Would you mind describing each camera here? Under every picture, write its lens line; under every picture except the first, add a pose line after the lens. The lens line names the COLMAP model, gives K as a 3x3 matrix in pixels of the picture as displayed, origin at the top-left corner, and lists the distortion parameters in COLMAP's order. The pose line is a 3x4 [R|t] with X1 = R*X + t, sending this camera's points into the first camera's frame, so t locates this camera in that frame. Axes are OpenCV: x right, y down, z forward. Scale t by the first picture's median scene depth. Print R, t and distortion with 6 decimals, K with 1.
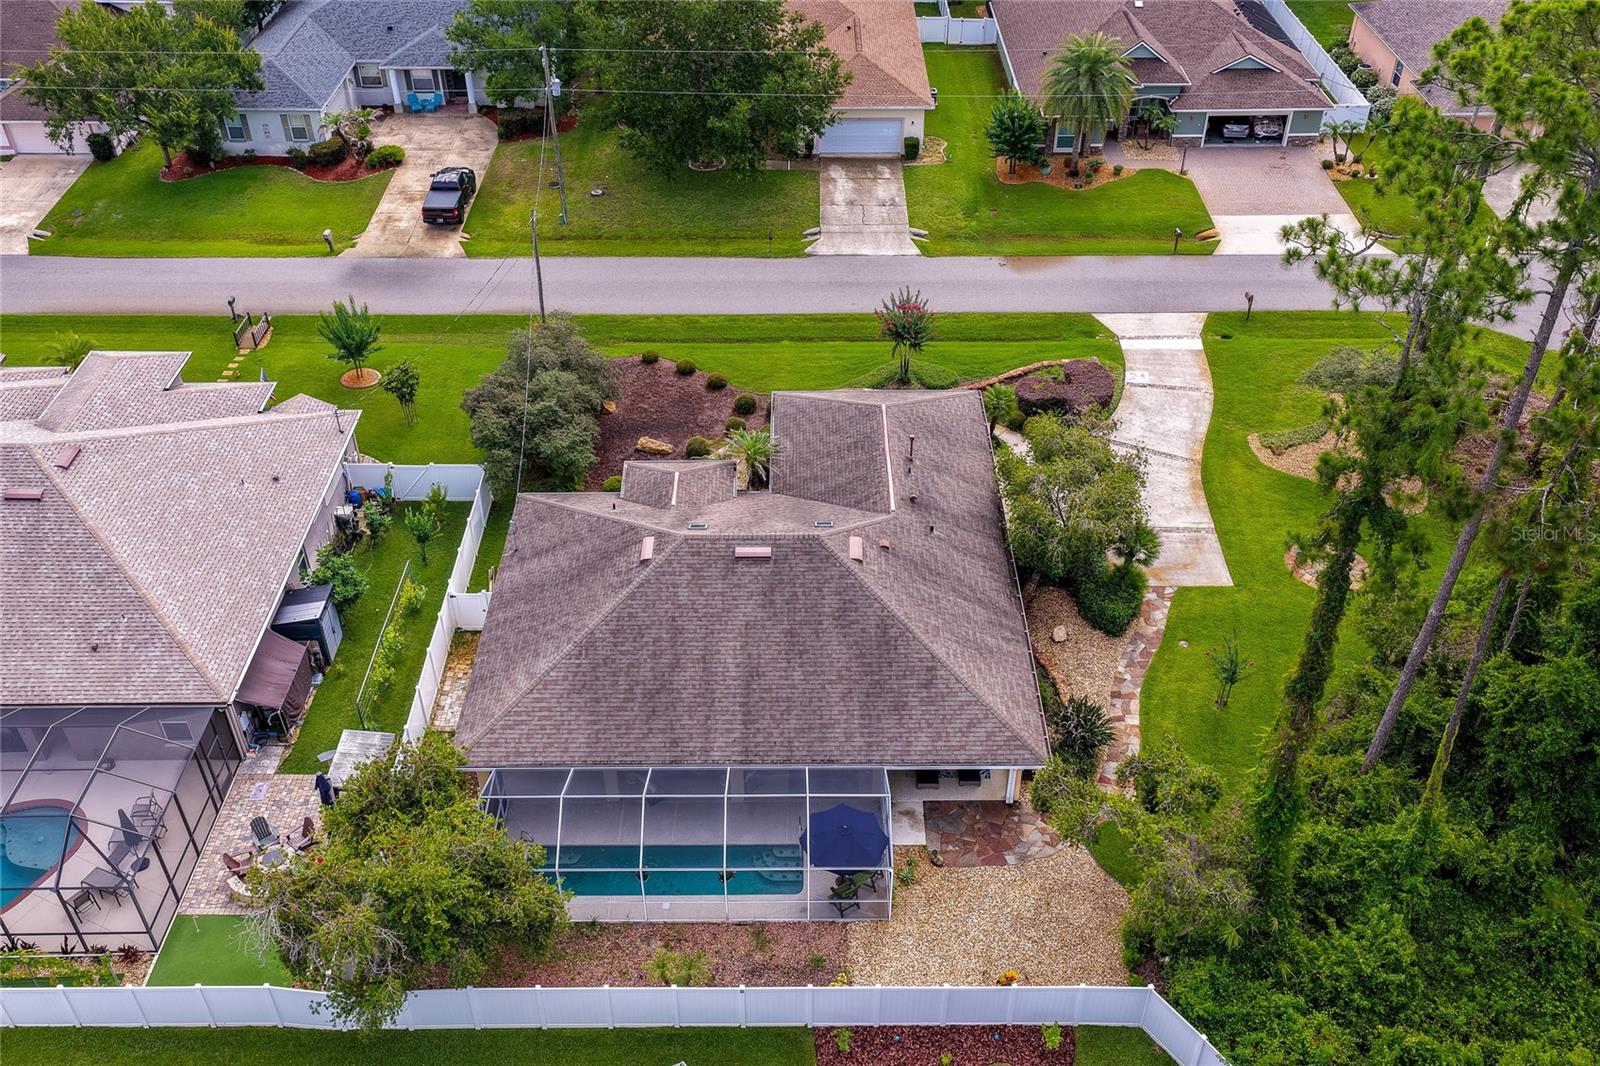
lens RADIAL K [[1370.2, 0, 823.2], [0, 1370.2, 619.8], [0, 0, 1]] dist [0.007555, 0.004859]
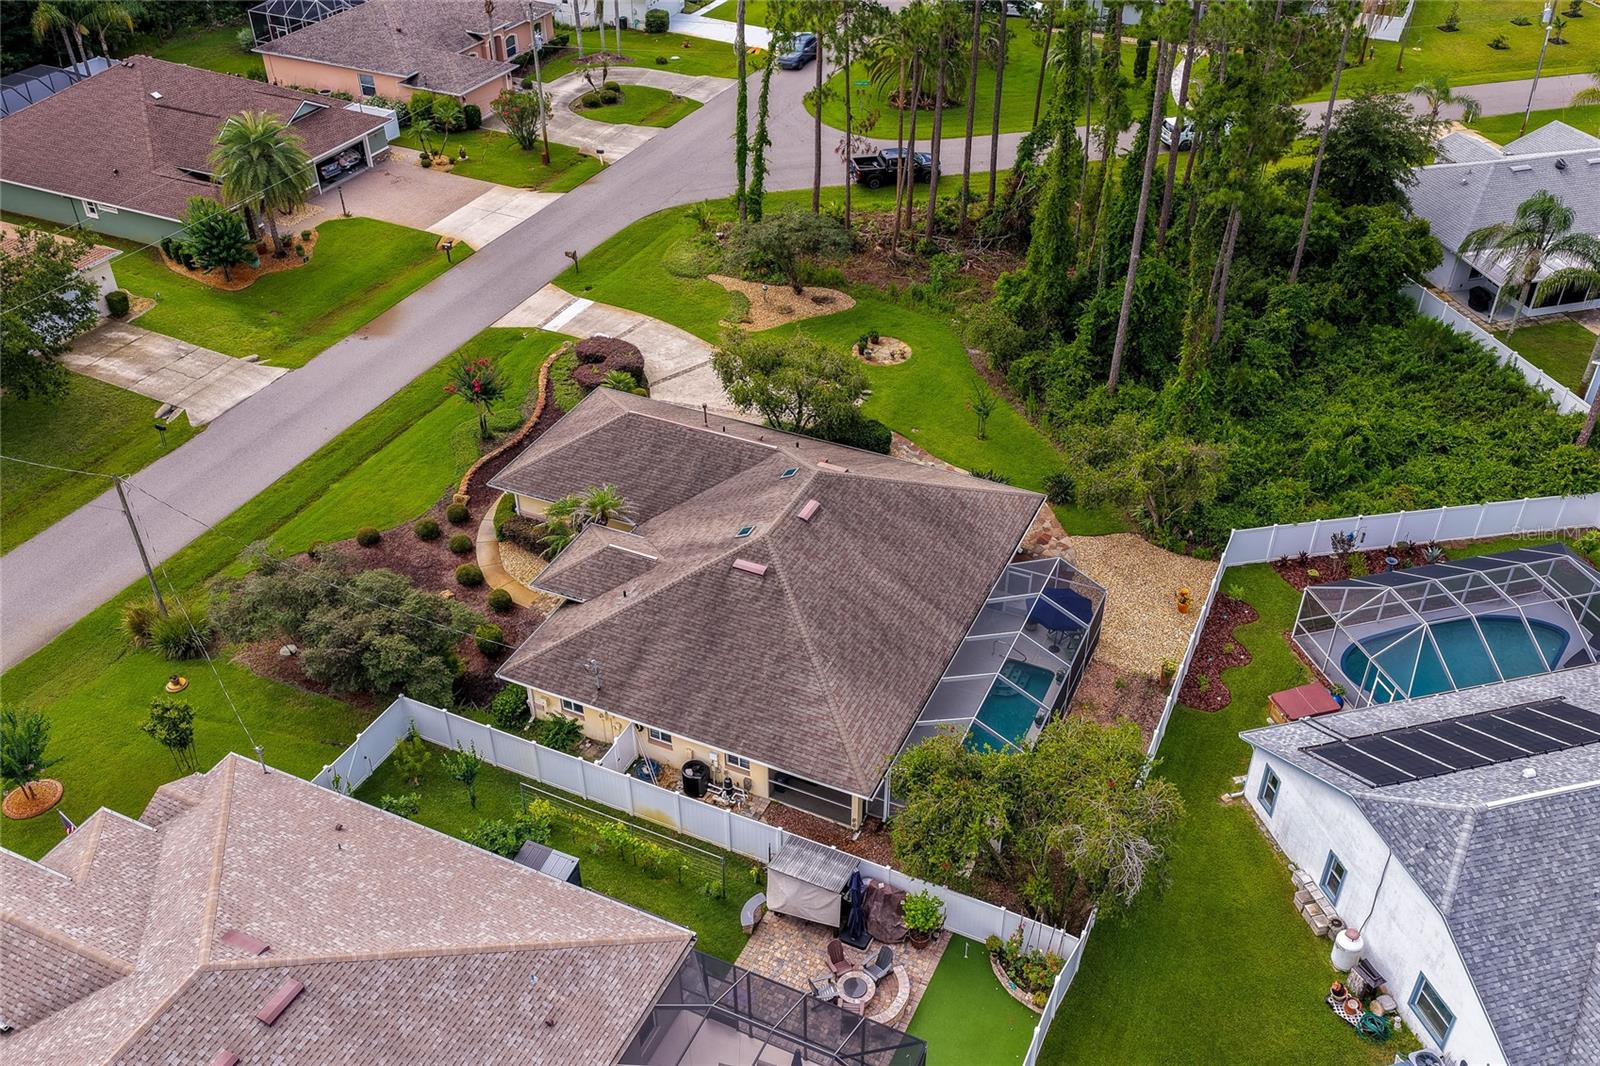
lens RADIAL K [[1402.8, 0, 823.3], [0, 1402.8, 530.0], [0, 0, 1]] dist [0.019560, 0.011570]
pose [[0.425829, -0.531901, 0.731950, -0.588260], [0.598418, 0.772325, 0.213097, -0.180565], [-0.678650, 0.347269, 0.647178, 0.169444]]
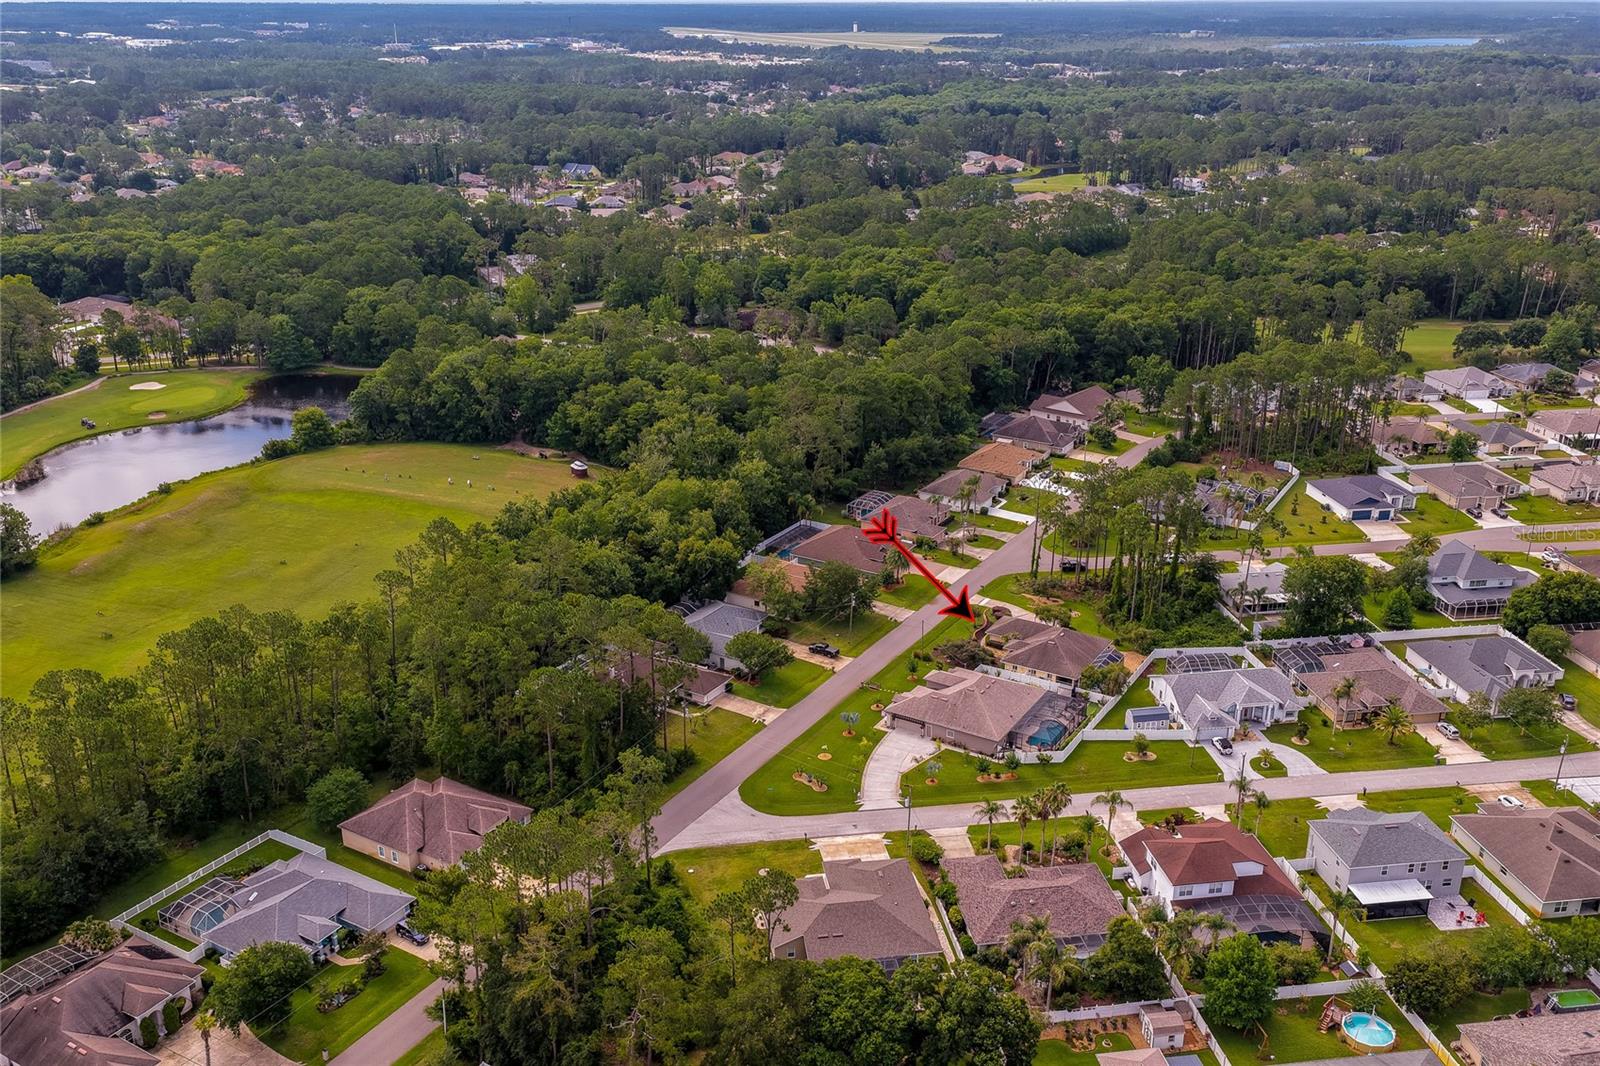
lens RADIAL K [[1402.8, 0, 823.3], [0, 1402.8, 530.0], [0, 0, 1]] dist [0.019560, 0.011570]
pose [[0.517208, -0.300544, 0.801354, -3.210249], [0.562408, 0.825125, -0.053529, -0.413091], [-0.645130, 0.478374, 0.595790, -1.254270]]
